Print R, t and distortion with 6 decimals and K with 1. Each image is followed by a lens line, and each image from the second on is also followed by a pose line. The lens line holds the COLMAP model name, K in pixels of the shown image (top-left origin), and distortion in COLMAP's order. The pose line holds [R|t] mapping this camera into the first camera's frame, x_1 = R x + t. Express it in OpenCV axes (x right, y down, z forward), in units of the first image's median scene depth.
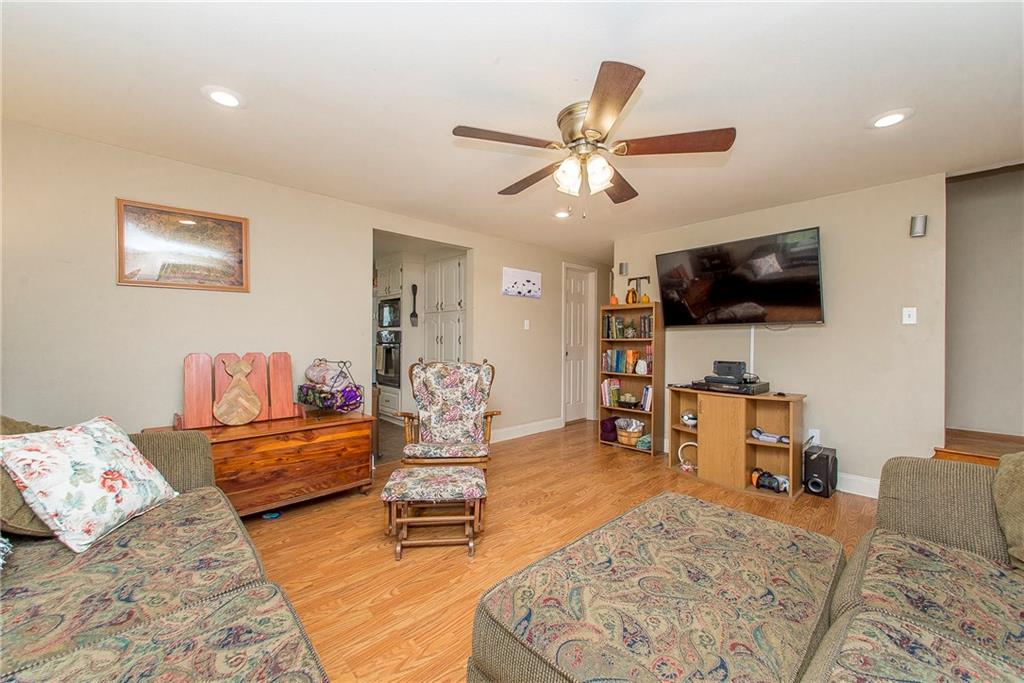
lens RADIAL K [[398.4, 0, 502.8], [0, 398.4, 337.3], [0, 0, 1]] dist [0.013783, -0.008096]
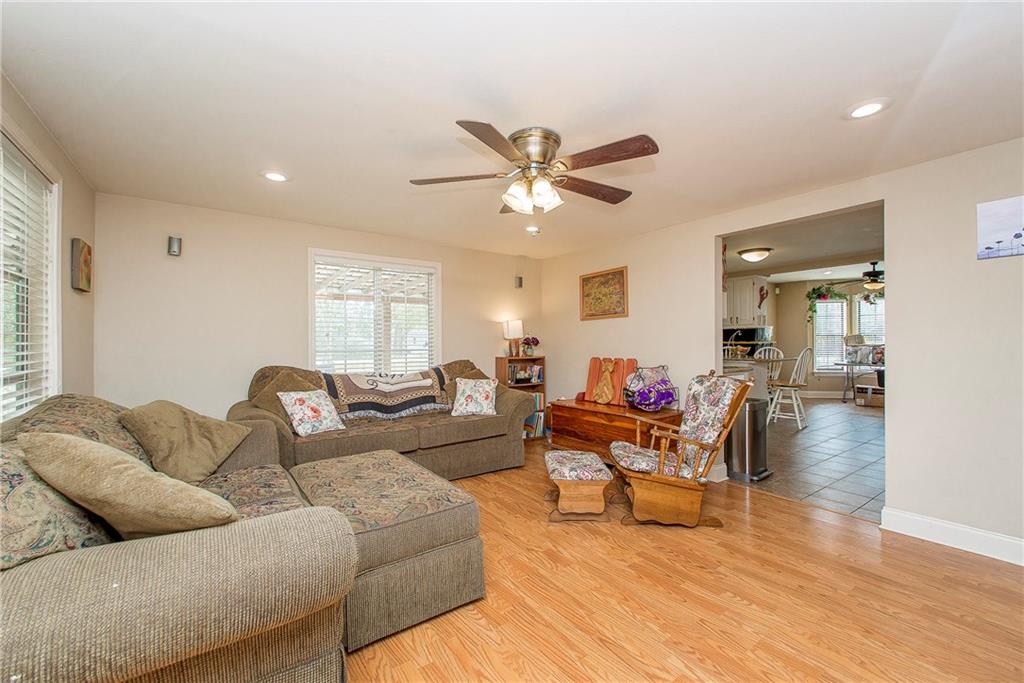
lens RADIAL K [[425.1, 0, 512.0], [0, 425.1, 341.5], [0, 0, 1]] dist [0.013695, -0.009818]
pose [[-0.126248, -0.010868, -0.991939, 1.030030], [0.014157, 0.999818, -0.012756, -0.009107], [0.991898, -0.015654, -0.126071, 0.845074]]
